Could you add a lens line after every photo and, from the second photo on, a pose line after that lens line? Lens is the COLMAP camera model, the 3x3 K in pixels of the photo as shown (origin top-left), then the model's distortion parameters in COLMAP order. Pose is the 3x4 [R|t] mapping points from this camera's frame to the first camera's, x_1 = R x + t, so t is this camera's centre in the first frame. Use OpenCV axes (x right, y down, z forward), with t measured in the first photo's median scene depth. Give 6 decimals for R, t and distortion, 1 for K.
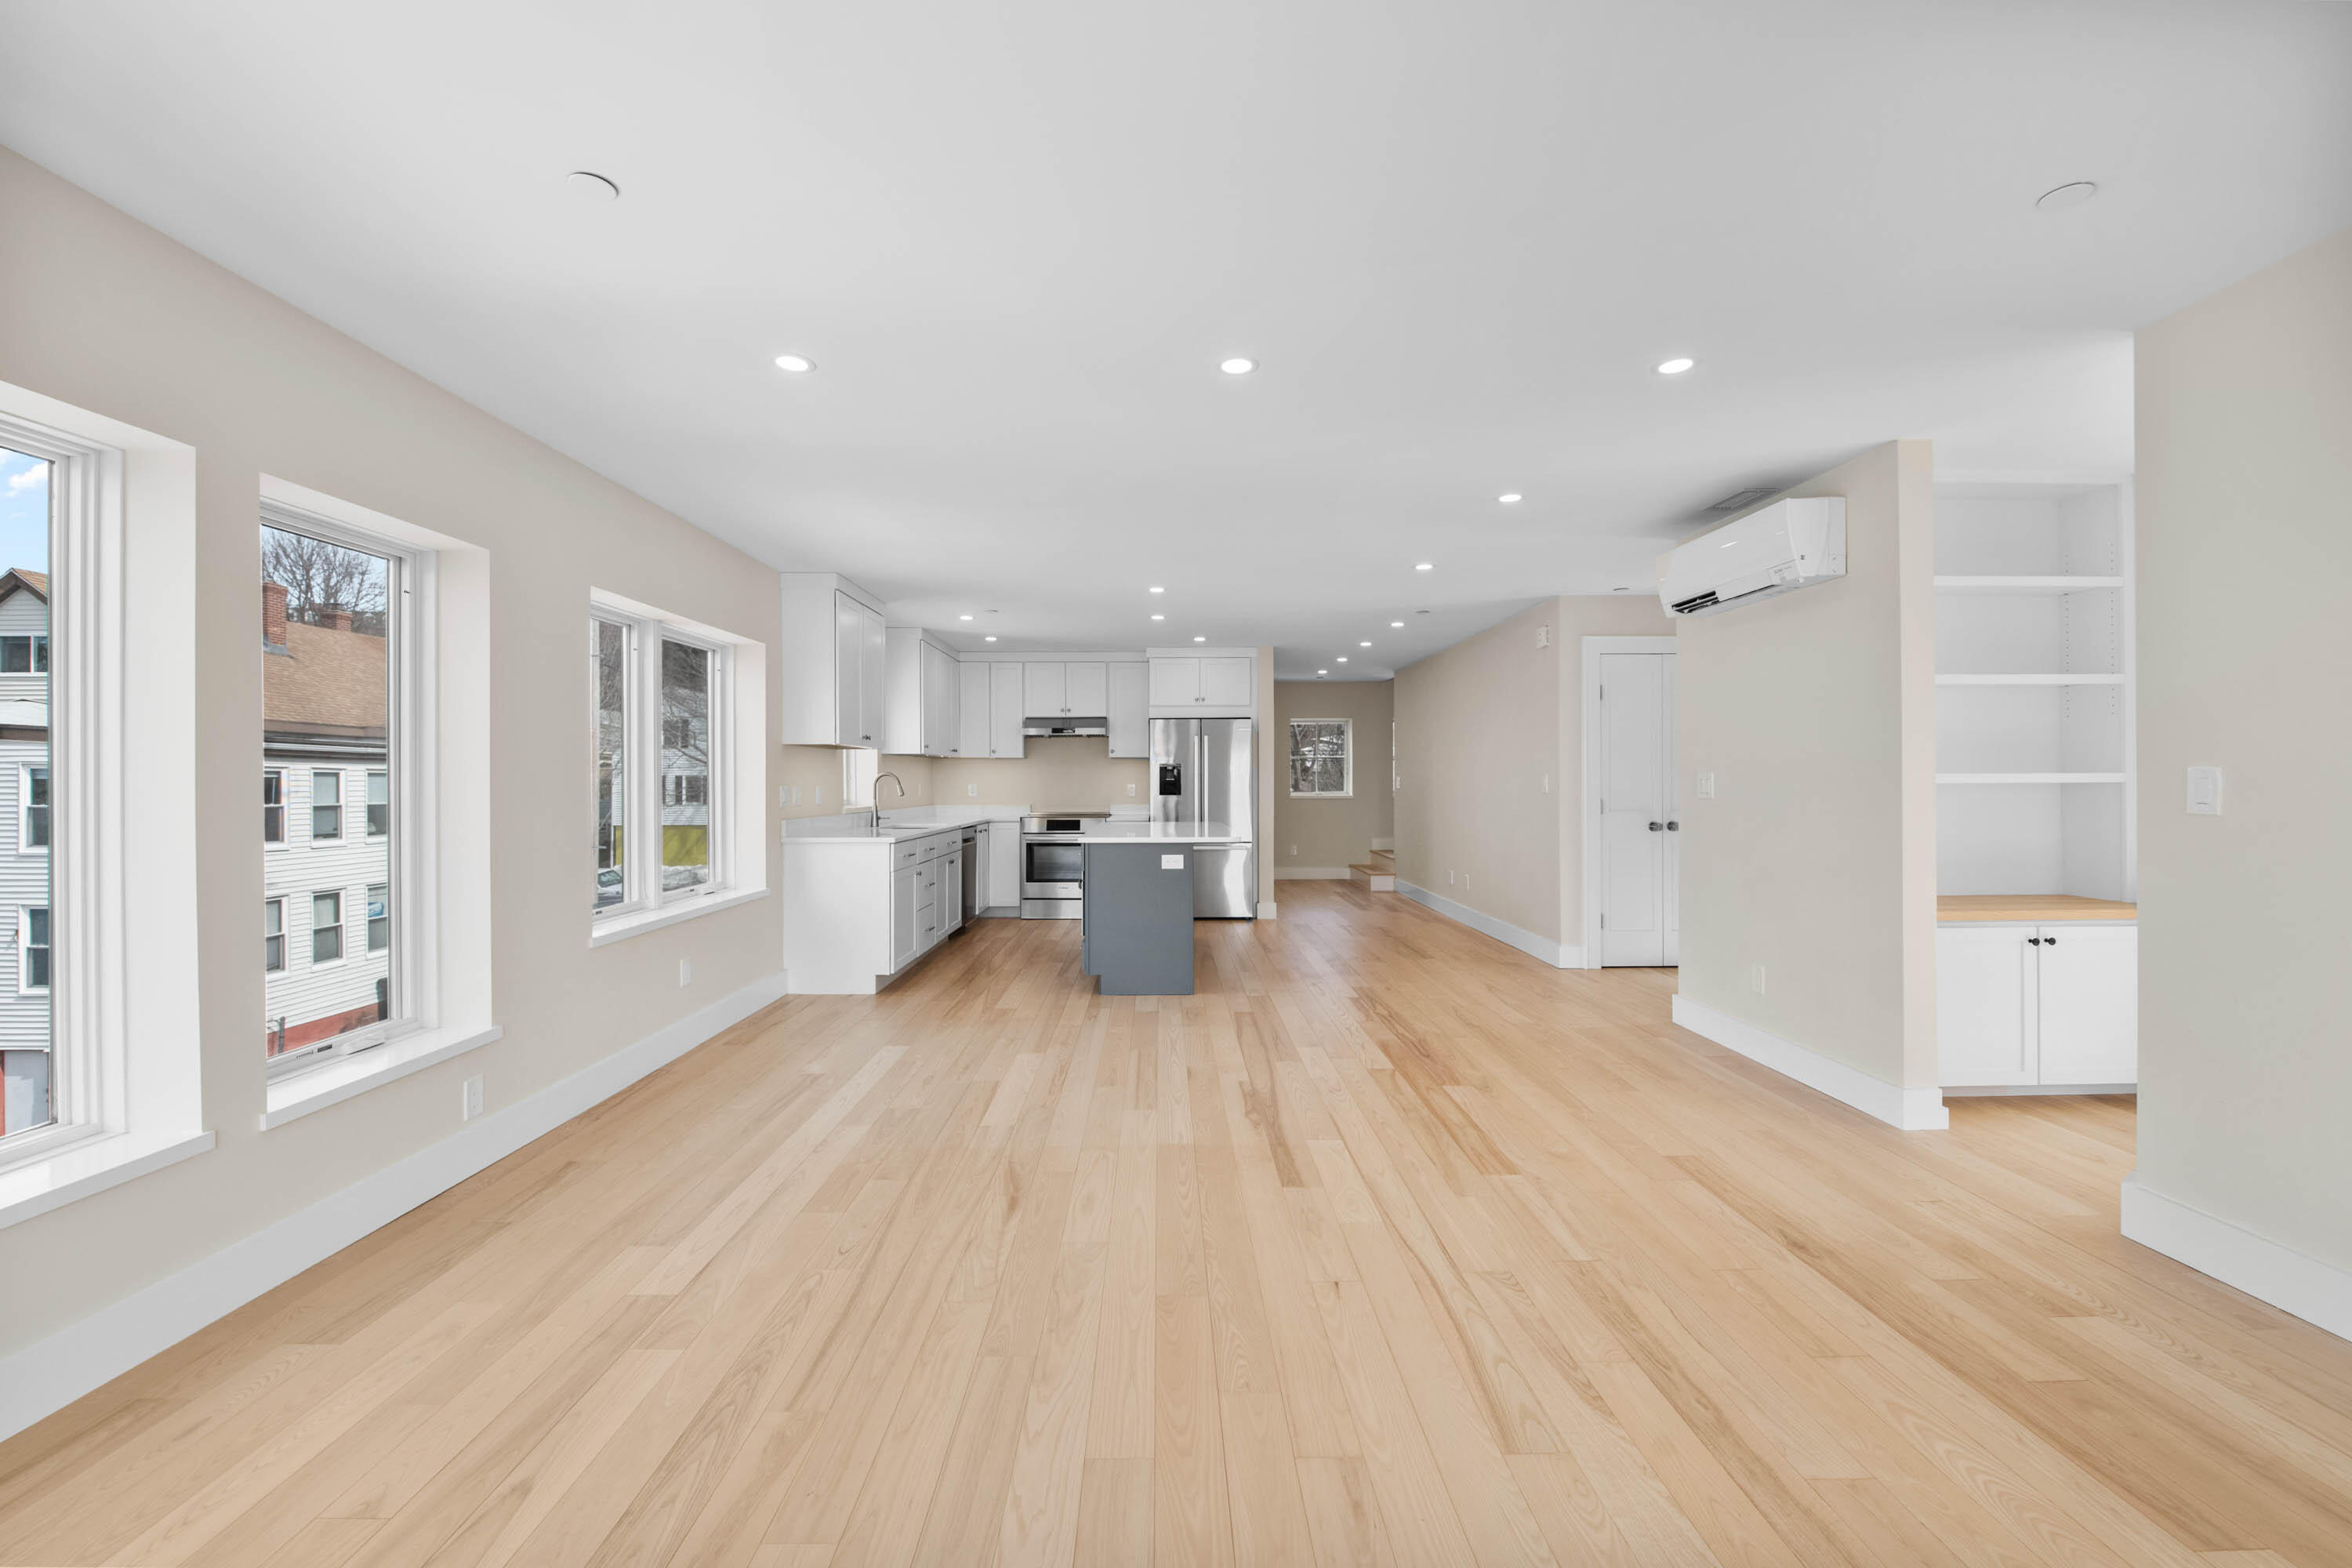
lens RADIAL K [[934.1, 0, 1176.1], [0, 934.1, 779.5], [0, 0, 1]] dist [-0.001610, -0.000766]
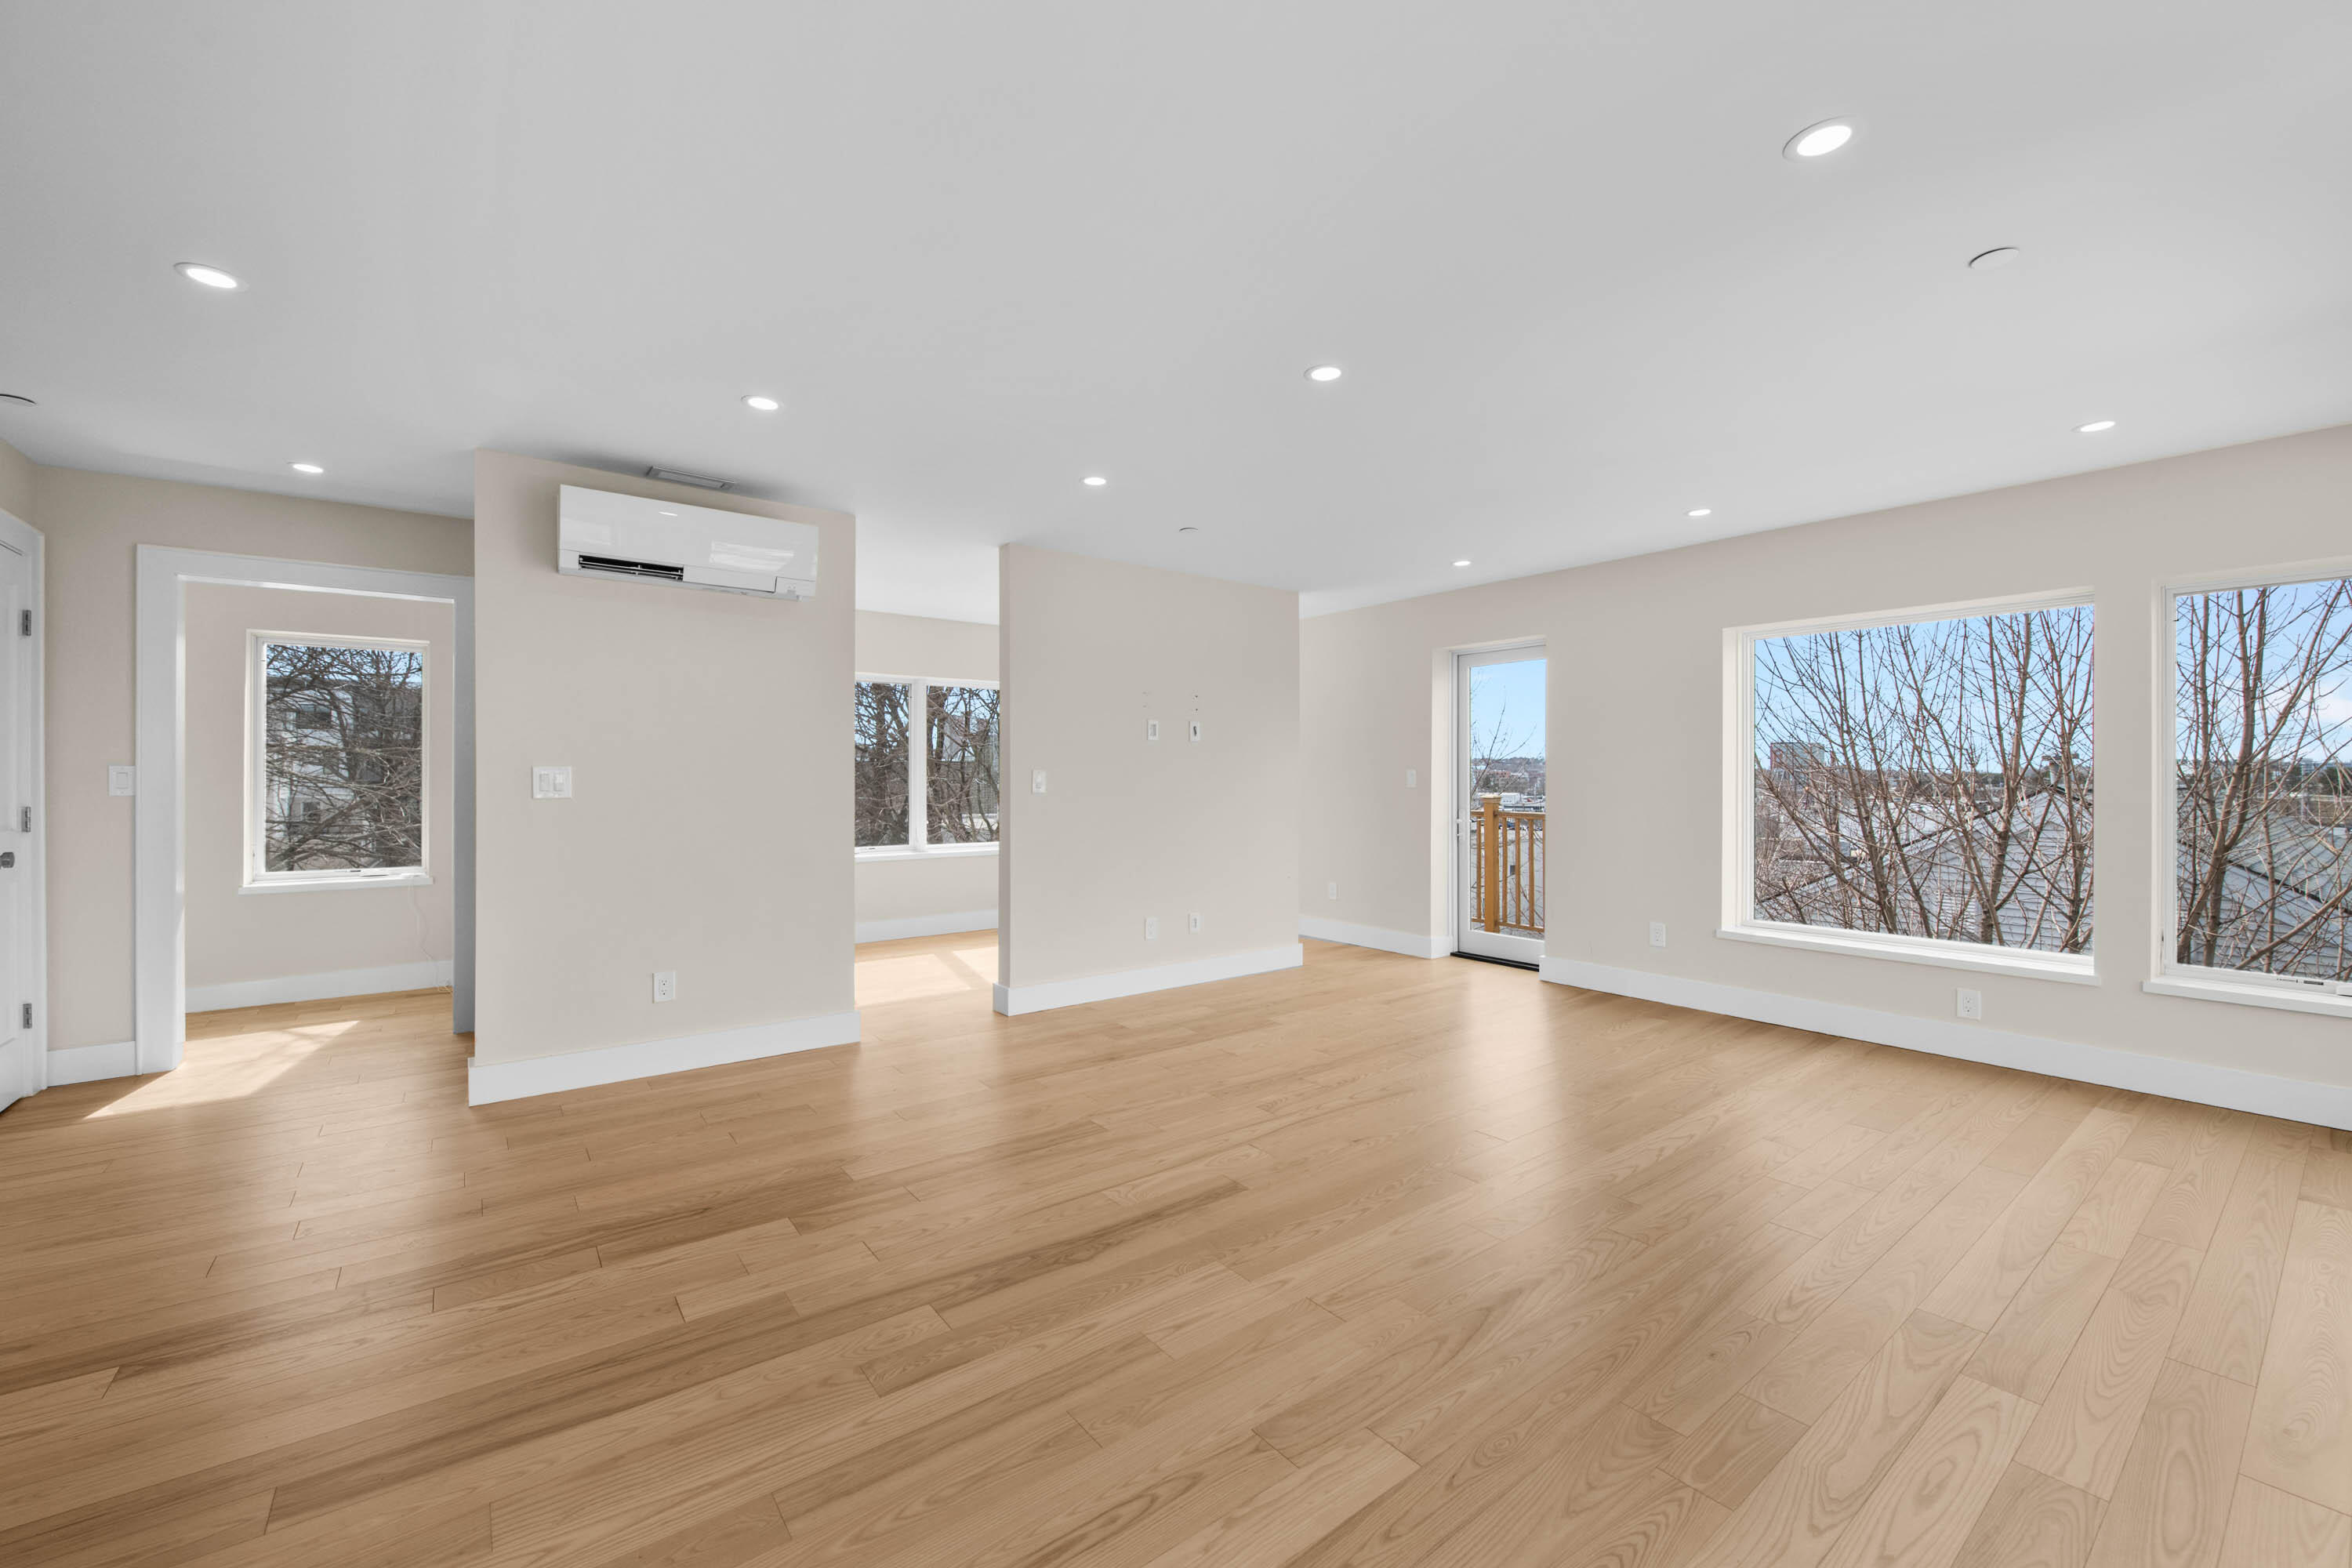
lens RADIAL K [[932.8, 0, 1165.4], [0, 932.8, 762.2], [0, 0, 1]] dist [-0.000356, -0.004836]
pose [[-0.594024, 0.015656, 0.804295, -0.549611], [-0.002513, 0.999770, -0.021316, 0.008743], [-0.804444, -0.014683, -0.593847, 1.453397]]
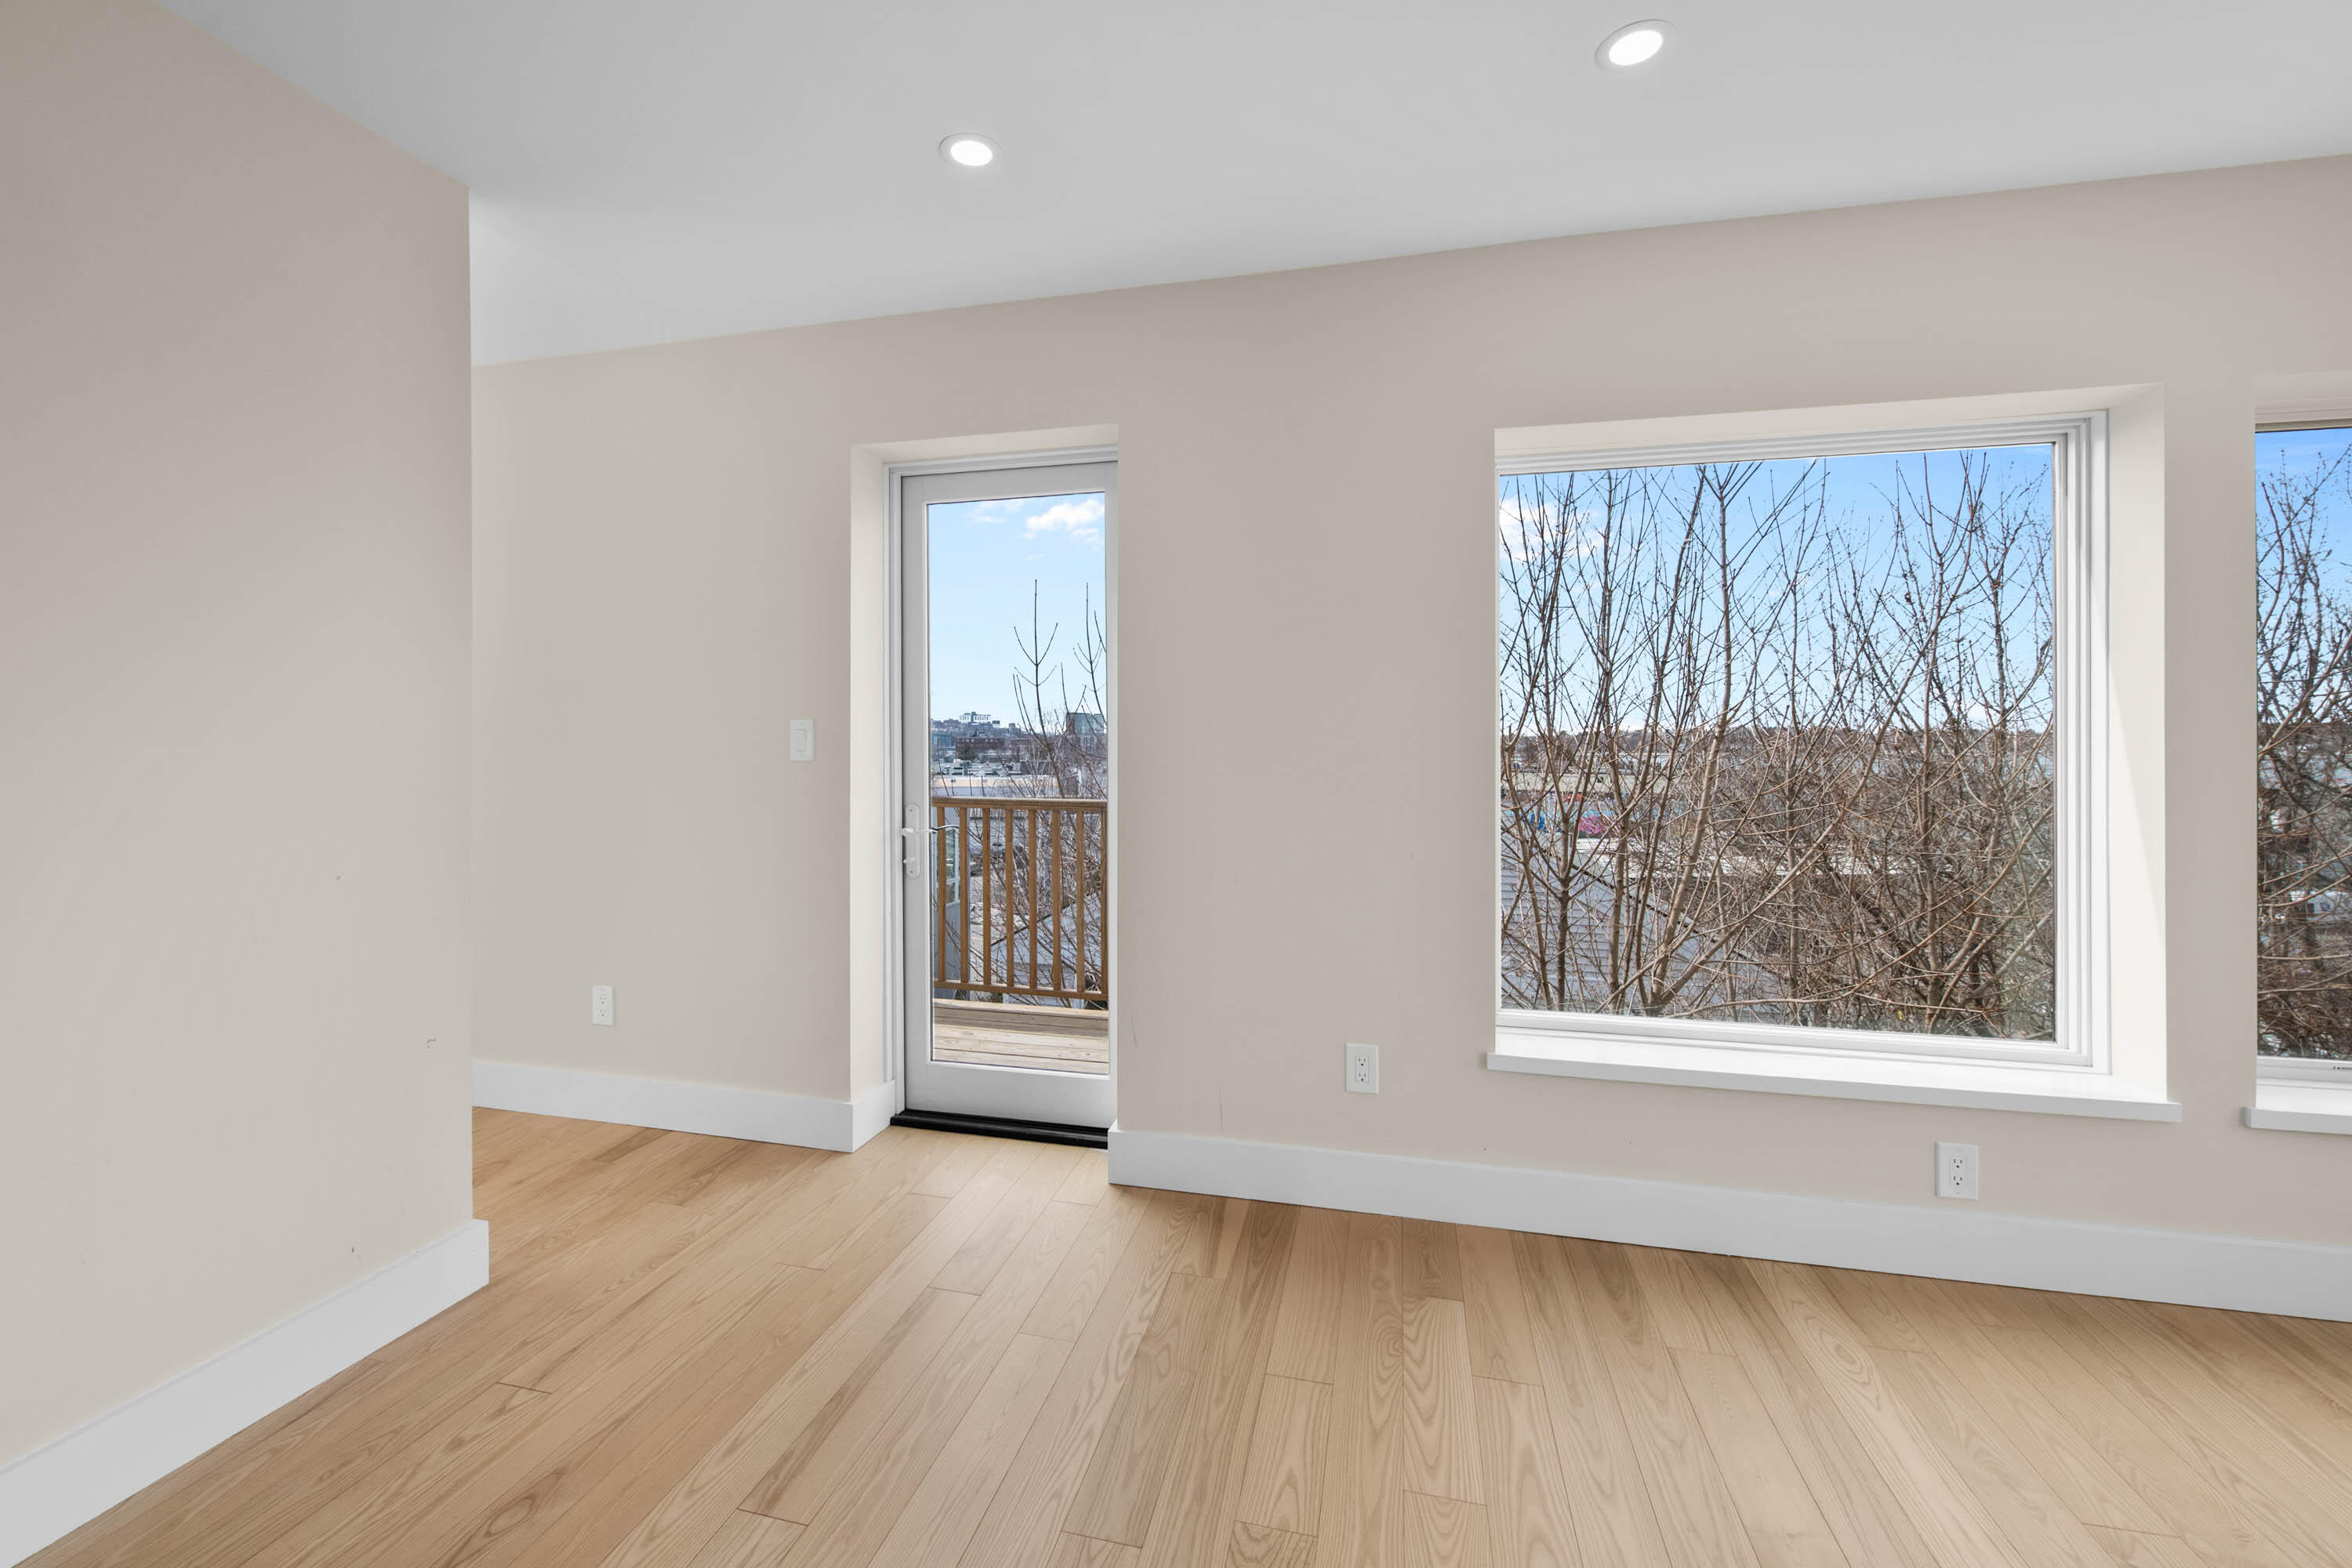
lens RADIAL K [[957.6, 0, 1166.7], [0, 957.6, 741.0], [0, 0, 1]] dist [-0.000686, -0.000180]
pose [[-0.967693, 0.000644, 0.252132, 0.182688], [-0.000743, 0.999985, -0.005402, 0.006345], [-0.252131, -0.005415, -0.967678, 0.633897]]
